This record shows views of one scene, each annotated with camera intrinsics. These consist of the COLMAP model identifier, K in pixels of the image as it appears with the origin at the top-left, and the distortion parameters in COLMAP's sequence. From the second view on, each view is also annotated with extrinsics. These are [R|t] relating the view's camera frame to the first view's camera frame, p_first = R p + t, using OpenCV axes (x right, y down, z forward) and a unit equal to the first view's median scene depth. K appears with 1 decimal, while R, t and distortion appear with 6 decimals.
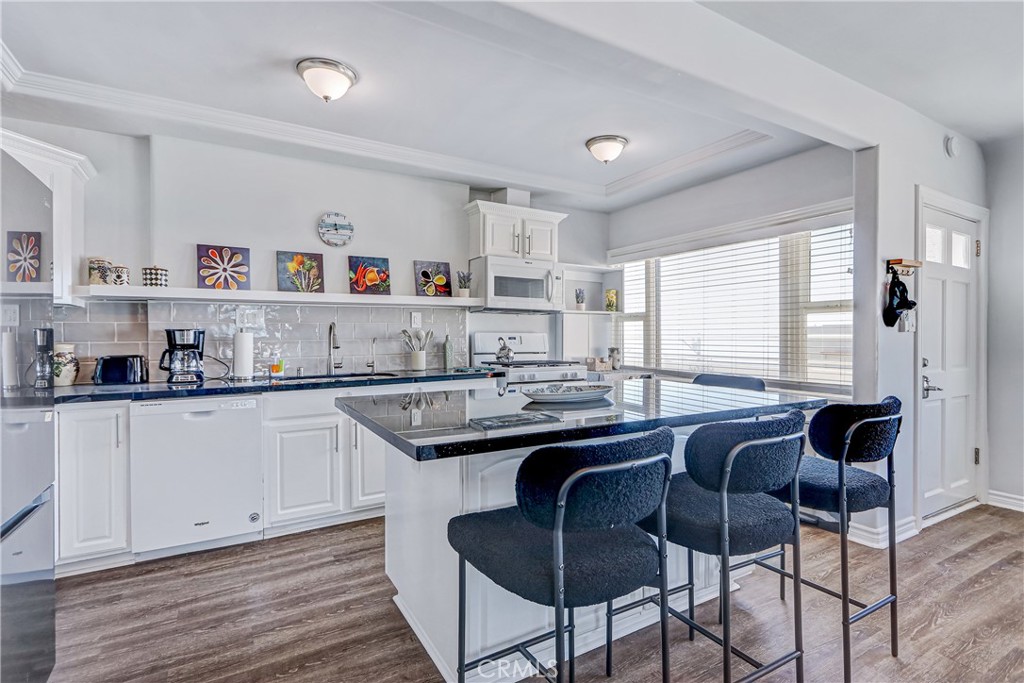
lens RADIAL K [[470.8, 0, 496.1], [0, 470.8, 337.1], [0, 0, 1]] dist [0.003868, 0.000342]
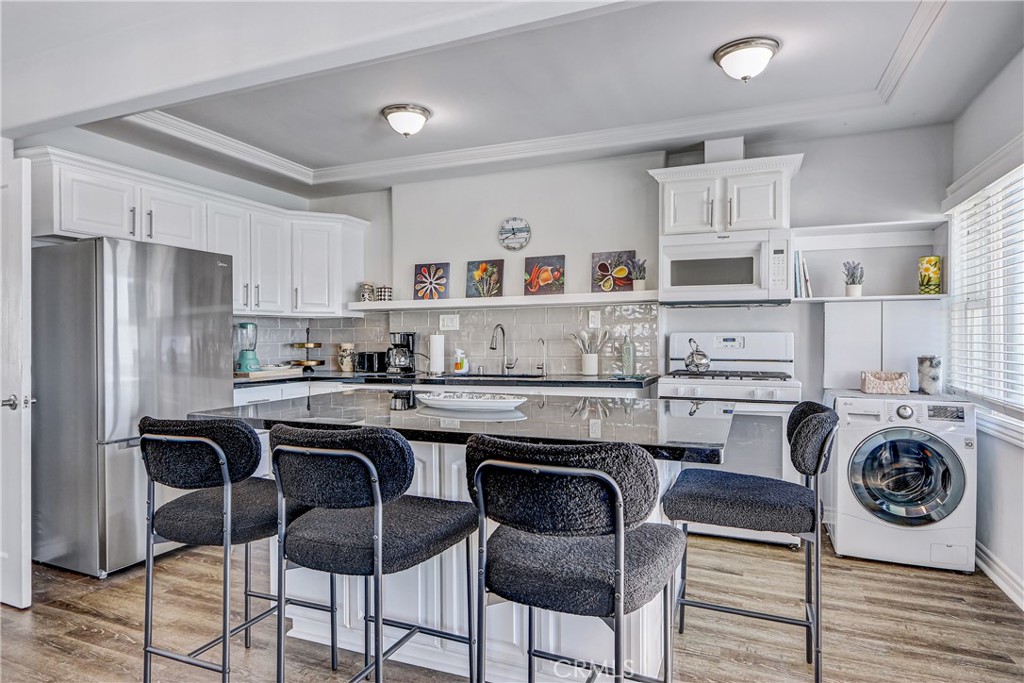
lens RADIAL K [[580.3, 0, 516.3], [0, 580.3, 340.5], [0, 0, 1]] dist [0.003092, 0.001297]
pose [[0.631653, 0.000133, -0.775252, 0.647861], [-0.001673, 0.999998, -0.001191, 0.005844], [0.775250, 0.002049, 0.631651, 0.205373]]
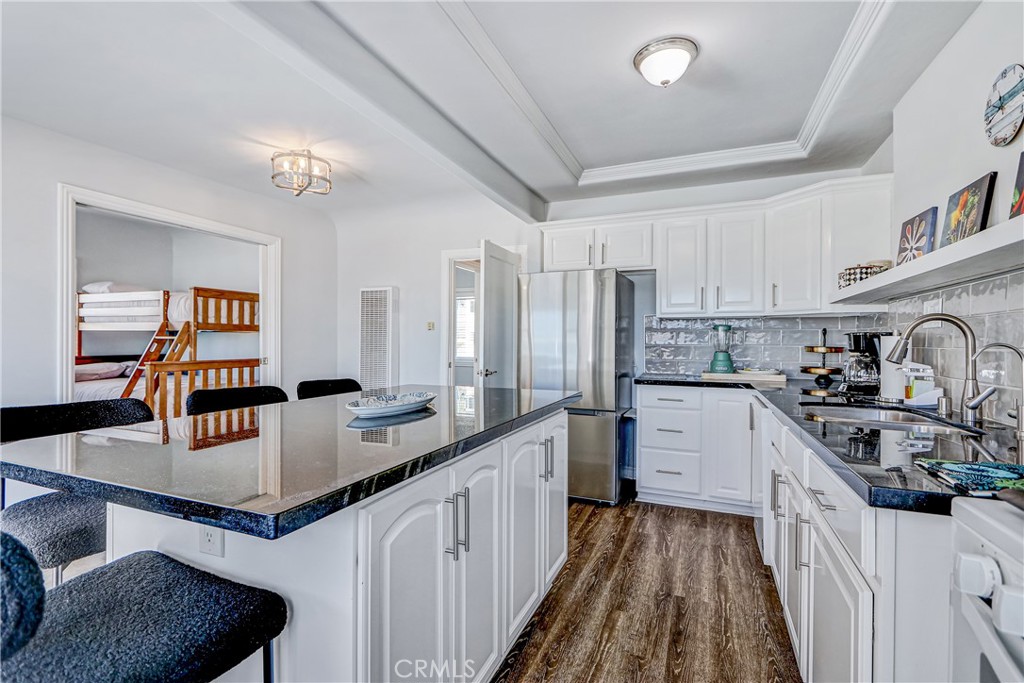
lens RADIAL K [[470.8, 0, 511.9], [0, 470.8, 339.1], [0, 0, 1]] dist [0.003868, 0.000342]
pose [[-0.772508, -0.003921, -0.634993, 0.316332], [-0.009880, 0.999934, 0.005846, -0.002727], [0.634928, 0.010790, -0.772496, 1.054655]]
